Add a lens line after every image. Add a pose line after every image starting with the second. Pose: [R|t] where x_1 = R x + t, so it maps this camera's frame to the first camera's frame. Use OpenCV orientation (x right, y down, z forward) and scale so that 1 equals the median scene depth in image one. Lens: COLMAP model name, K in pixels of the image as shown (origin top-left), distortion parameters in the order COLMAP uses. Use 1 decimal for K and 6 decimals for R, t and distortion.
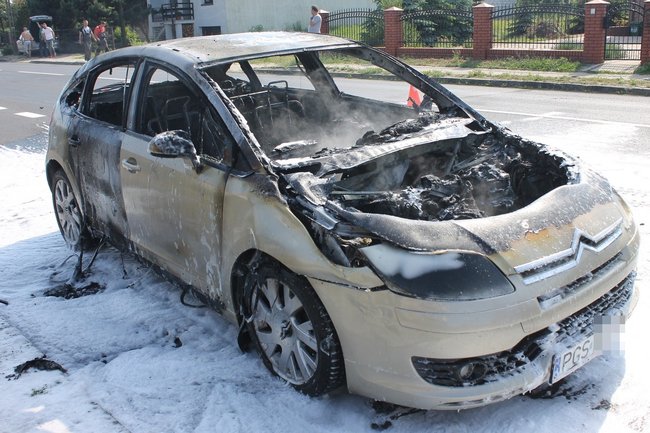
lens RADIAL K [[691.0, 0, 329.8], [0, 691.0, 211.0], [0, 0, 1]] dist [-0.100172, 0.000000]
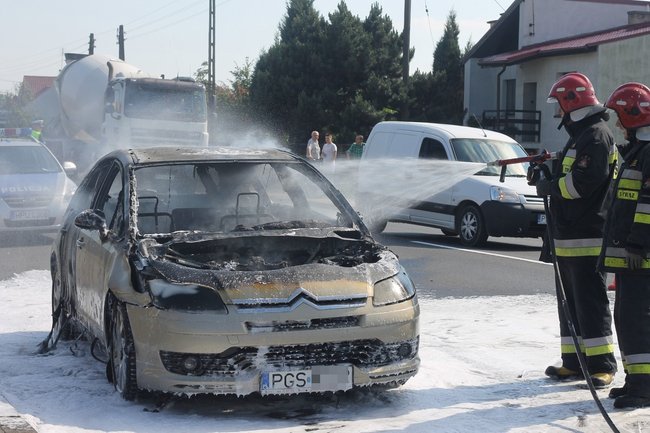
lens RADIAL K [[1589.4, 0, 322.2], [0, 1589.4, 213.7], [0, 0, 1]] dist [-0.084285, 0.000000]
pose [[0.920241, 0.073545, -0.384380, 1.441378], [-0.159279, 0.967540, -0.196204, 0.447782], [0.357473, 0.241778, 0.902084, -1.700404]]
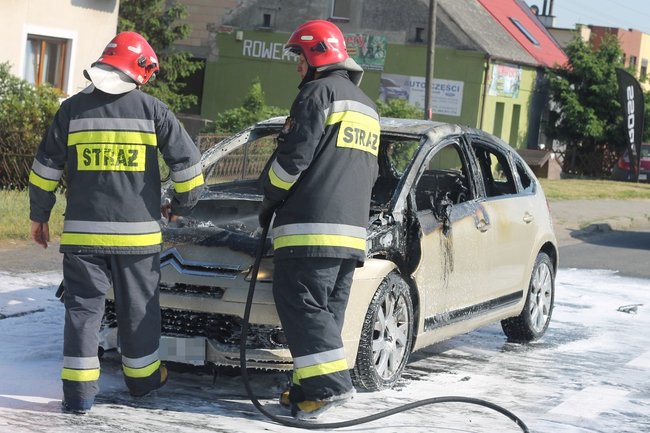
lens RADIAL K [[1589.4, 0, 323.6], [0, 1589.4, 217.9], [0, 0, 1]] dist [-0.084285, 0.000000]
pose [[0.385512, 0.145212, -0.911205, 2.844692], [-0.366590, 0.930358, -0.006832, -0.098345], [0.846754, 0.336672, 0.411897, -0.018455]]
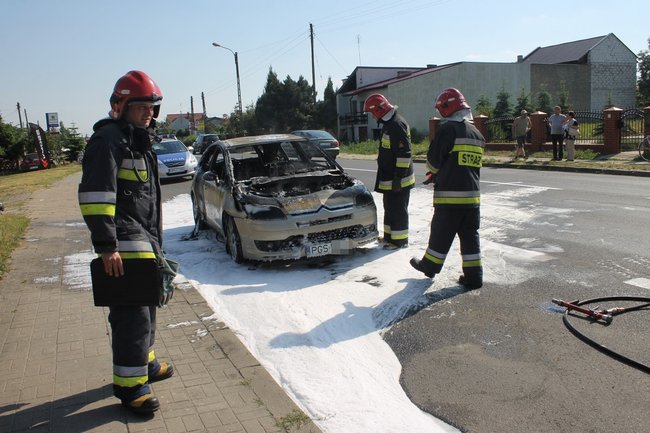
lens RADIAL K [[572.3, 0, 323.5], [0, 572.3, 215.6], [0, 0, 1]] dist [-0.128856, -0.009428]
pose [[0.949436, 0.031739, -0.312353, 0.973619], [-0.065944, 0.992844, -0.099558, 0.273567], [0.306958, 0.115122, 0.944735, -1.051335]]
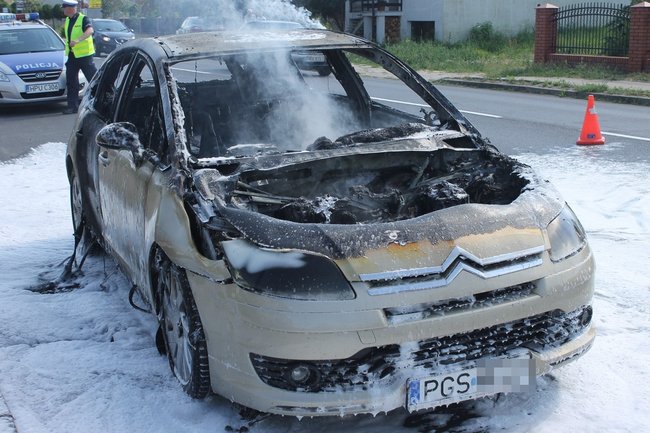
lens RADIAL K [[963.7, 0, 327.3], [0, 963.7, 219.5], [0, 0, 1]] dist [-0.020370, 0.000000]
pose [[0.955769, 0.087171, -0.280904, 0.493581], [-0.104106, 0.993506, -0.045908, 0.059691], [0.275078, 0.073121, 0.958637, -0.262210]]
